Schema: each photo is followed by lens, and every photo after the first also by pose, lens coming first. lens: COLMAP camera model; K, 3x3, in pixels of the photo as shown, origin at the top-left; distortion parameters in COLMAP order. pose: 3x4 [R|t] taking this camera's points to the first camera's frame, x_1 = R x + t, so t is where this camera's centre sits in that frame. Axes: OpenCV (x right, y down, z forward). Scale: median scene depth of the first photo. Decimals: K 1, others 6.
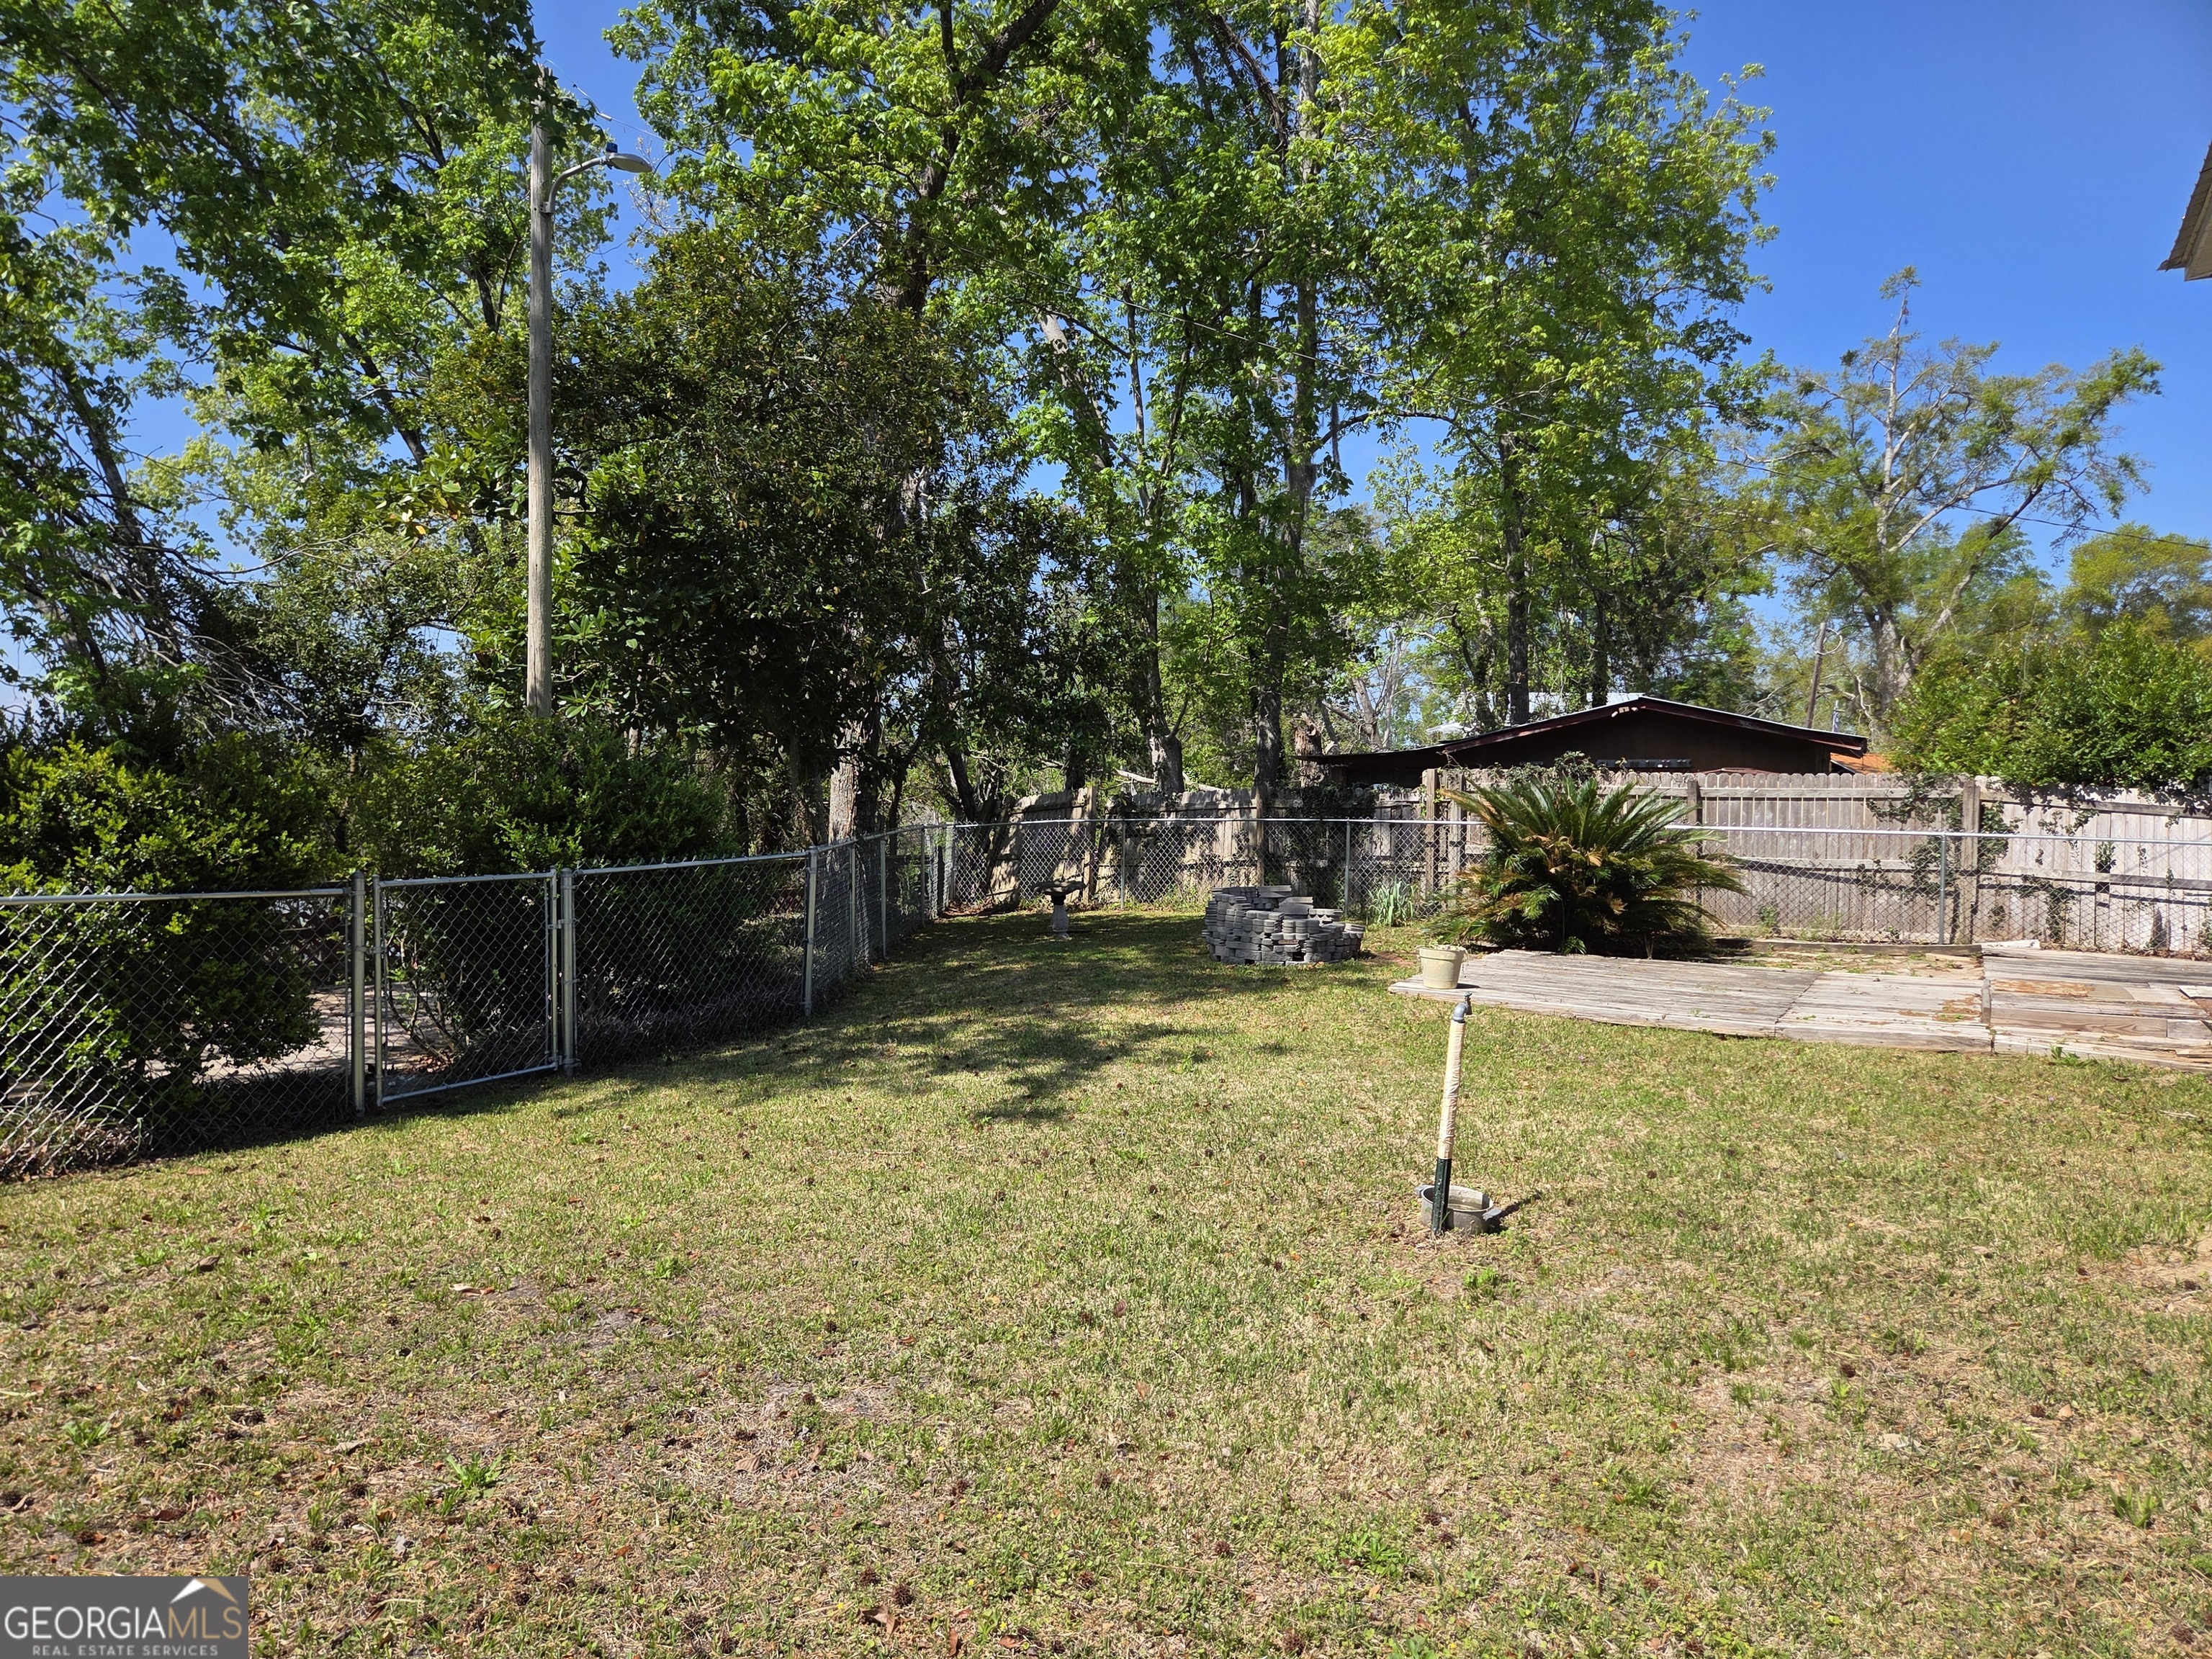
lens RADIAL K [[1464.9, 0, 1114.0], [0, 1464.9, 845.7], [0, 0, 1]] dist [0.072097, -0.064453]
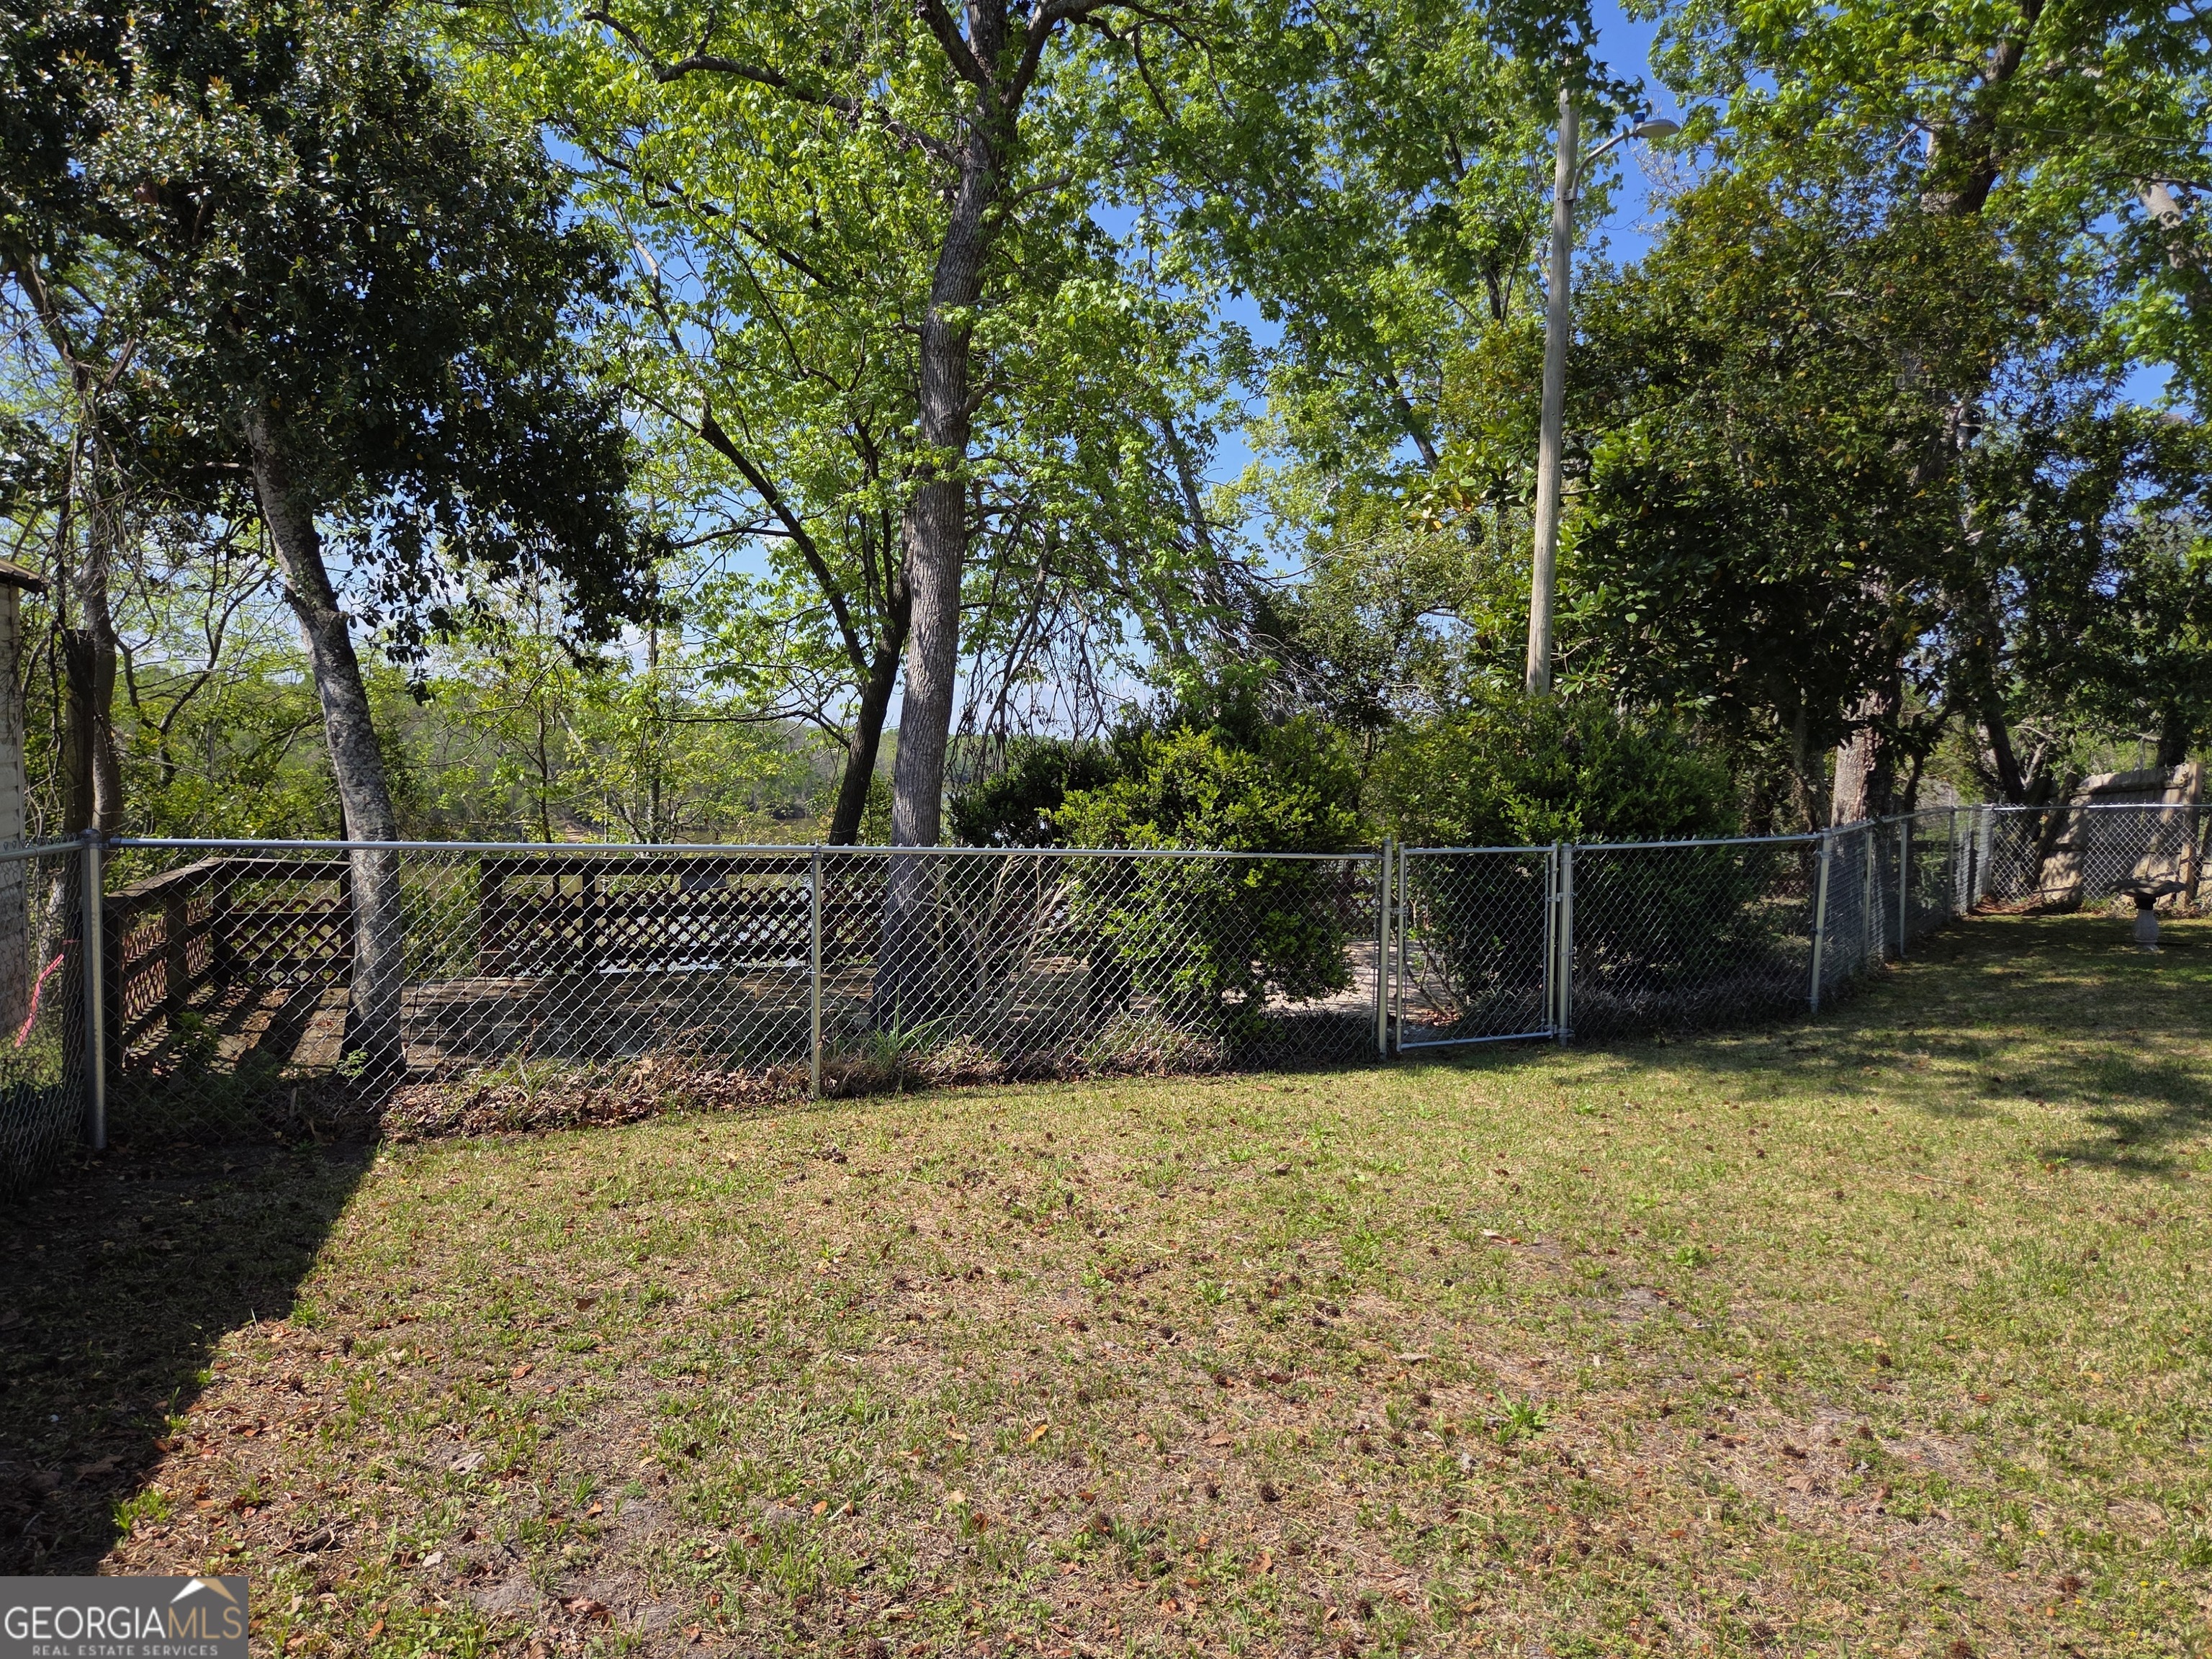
lens RADIAL K [[1464.9, 0, 1114.0], [0, 1464.9, 845.7], [0, 0, 1]] dist [0.072097, -0.064453]
pose [[0.811123, 0.038926, -0.583579, -0.022275], [-0.028042, 0.999224, 0.027675, -0.002046], [0.584203, -0.006083, 0.811585, -0.010606]]
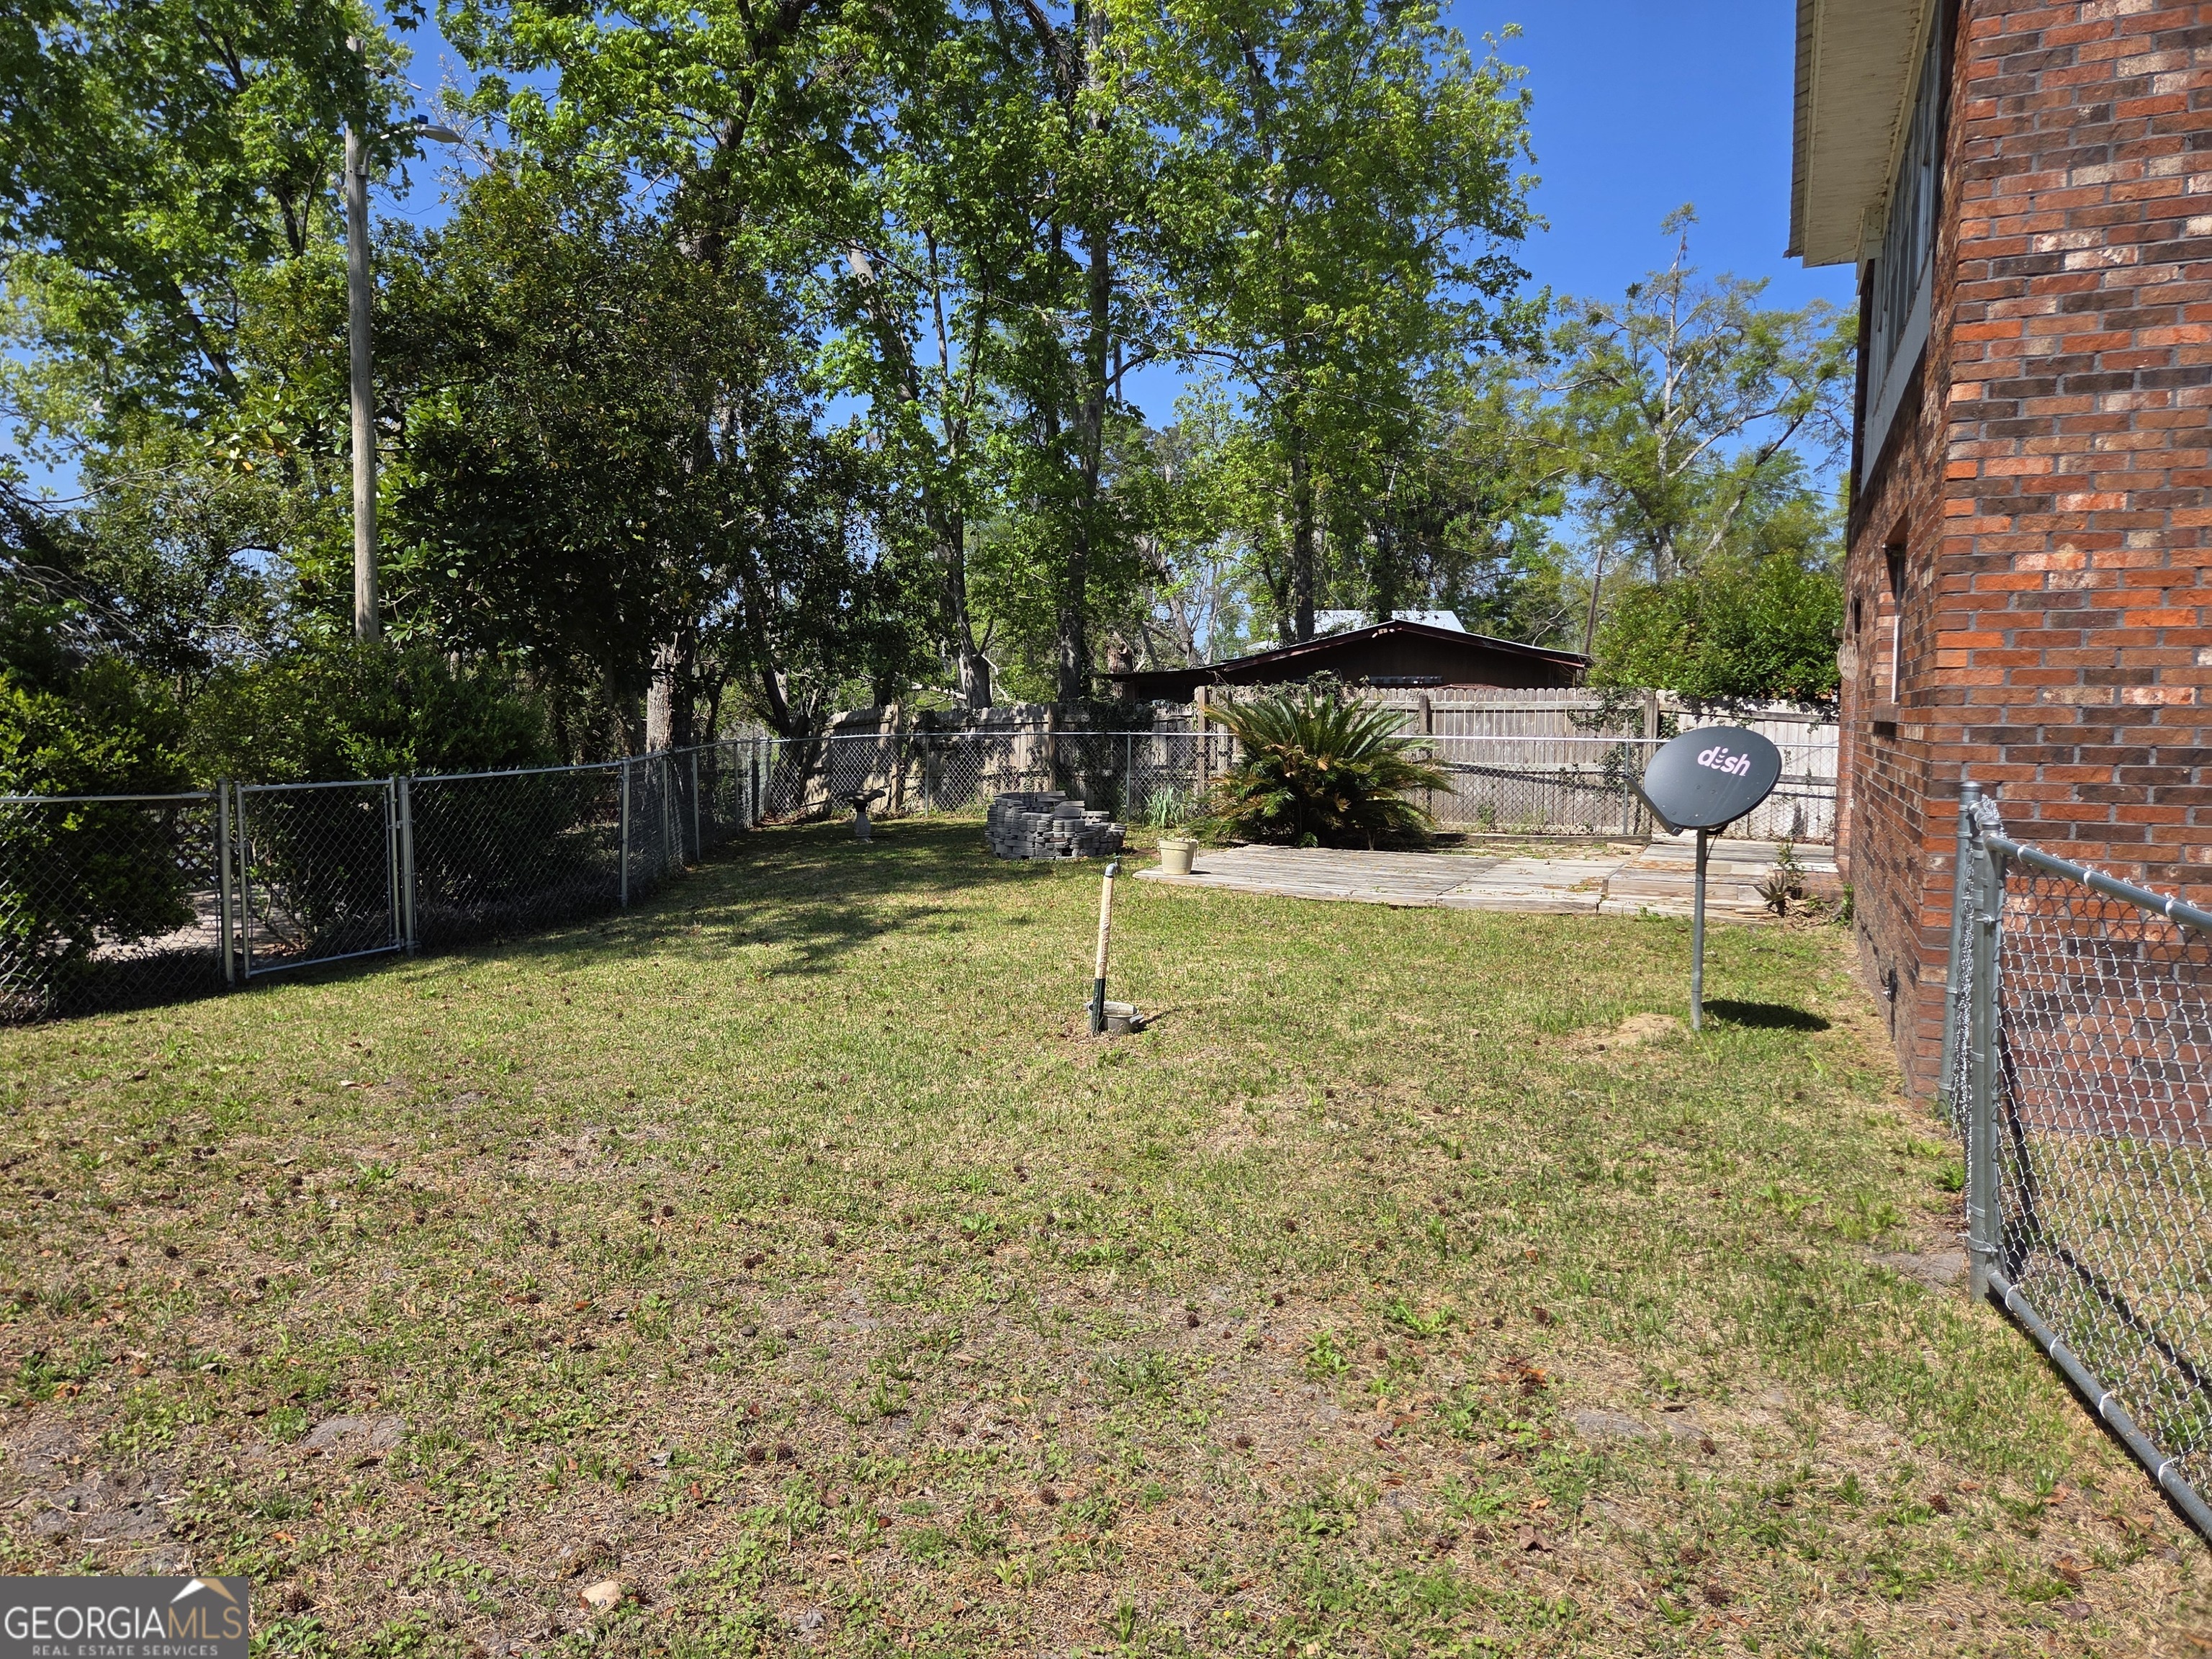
lens RADIAL K [[1568.5, 0, 1105.1], [0, 1568.5, 833.3], [0, 0, 1]] dist [0.077690, -0.077094]
pose [[0.996830, -0.011991, 0.078650, 0.059157], [0.008673, 0.999063, 0.042398, 0.009394], [-0.079084, -0.041581, 0.996000, -0.214276]]
